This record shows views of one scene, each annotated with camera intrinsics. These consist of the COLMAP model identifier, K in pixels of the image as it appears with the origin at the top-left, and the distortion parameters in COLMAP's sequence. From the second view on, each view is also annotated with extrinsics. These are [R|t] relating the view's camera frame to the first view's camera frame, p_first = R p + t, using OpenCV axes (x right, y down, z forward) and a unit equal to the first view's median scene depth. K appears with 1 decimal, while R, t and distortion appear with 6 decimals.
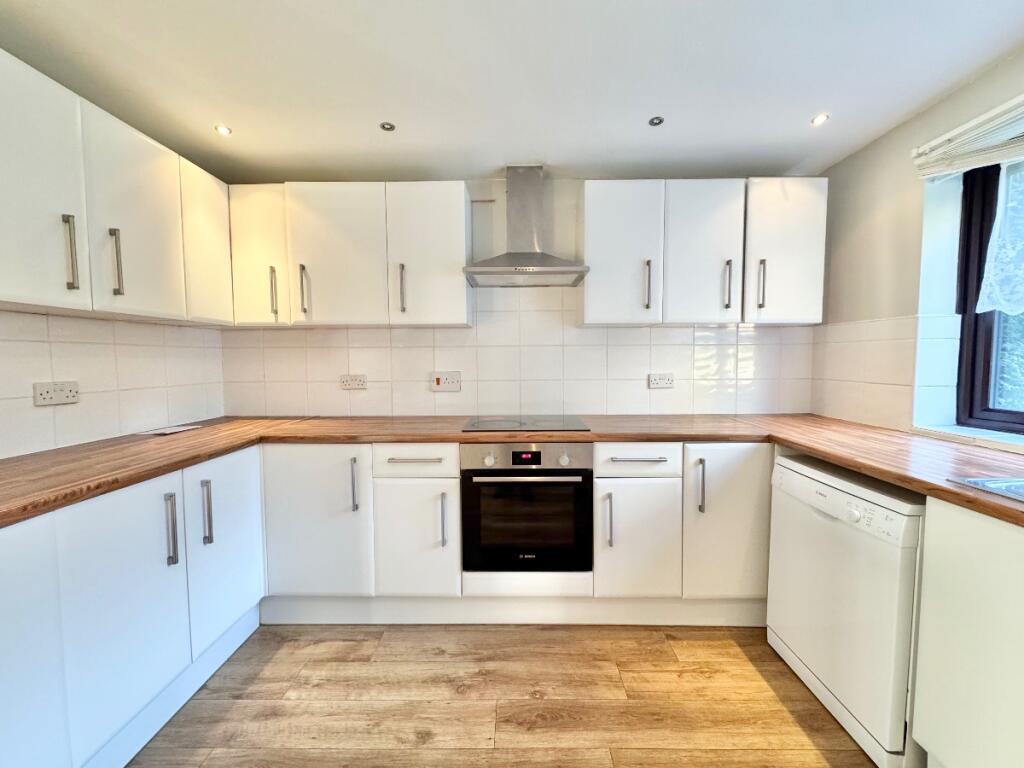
lens RADIAL K [[408.4, 0, 512.0], [0, 408.4, 384.0], [0, 0, 1]] dist [-0.002783, -0.000415]
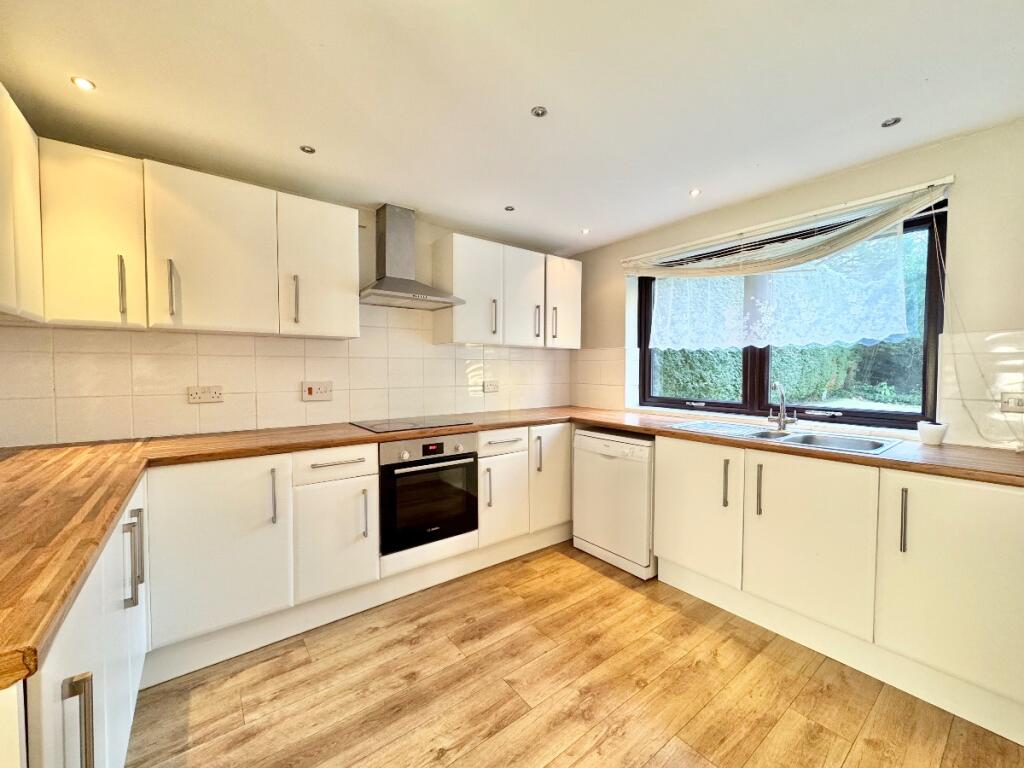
lens RADIAL K [[408.4, 0, 512.0], [0, 408.4, 384.0], [0, 0, 1]] dist [-0.002783, -0.000415]
pose [[0.786354, -0.015918, 0.617571, -0.541364], [0.031630, 0.999394, -0.014516, 0.008270], [-0.616966, 0.030949, 0.786381, -0.135756]]
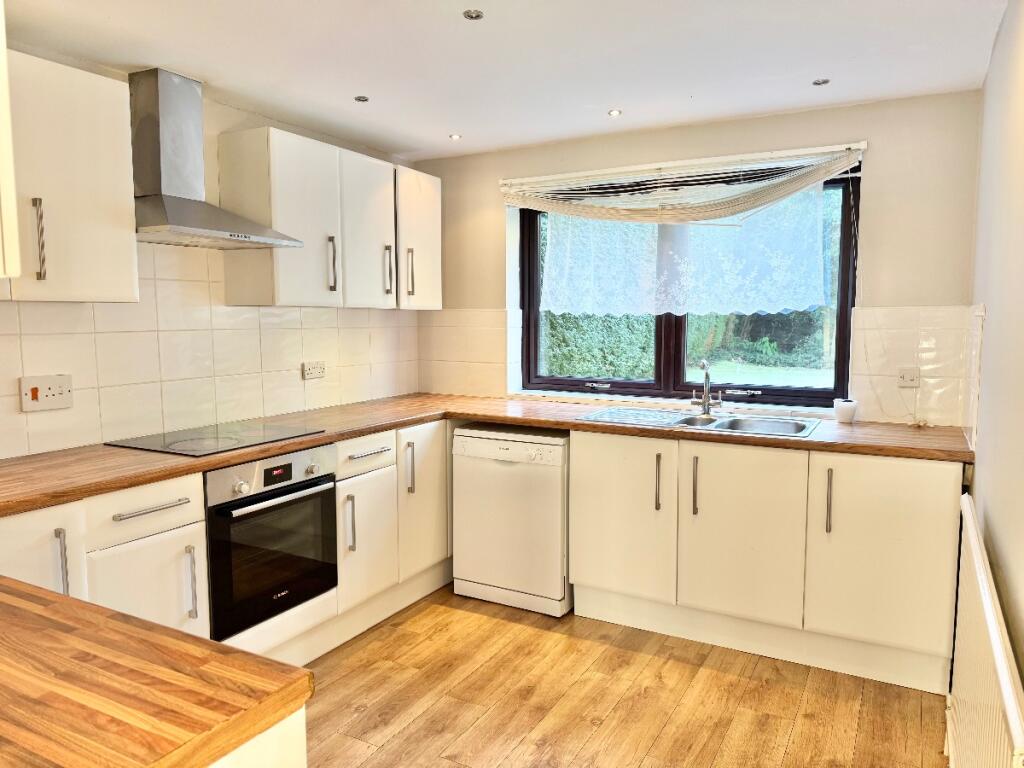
lens RADIAL K [[713.9, 0, 511.2], [0, 713.9, 387.8], [0, 0, 1]] dist [0.097156, -0.147518]
pose [[0.472232, -0.082313, 0.877623, -0.998302], [0.052414, 0.996491, 0.065259, -0.061555], [-0.879914, 0.015183, 0.474889, -0.101107]]
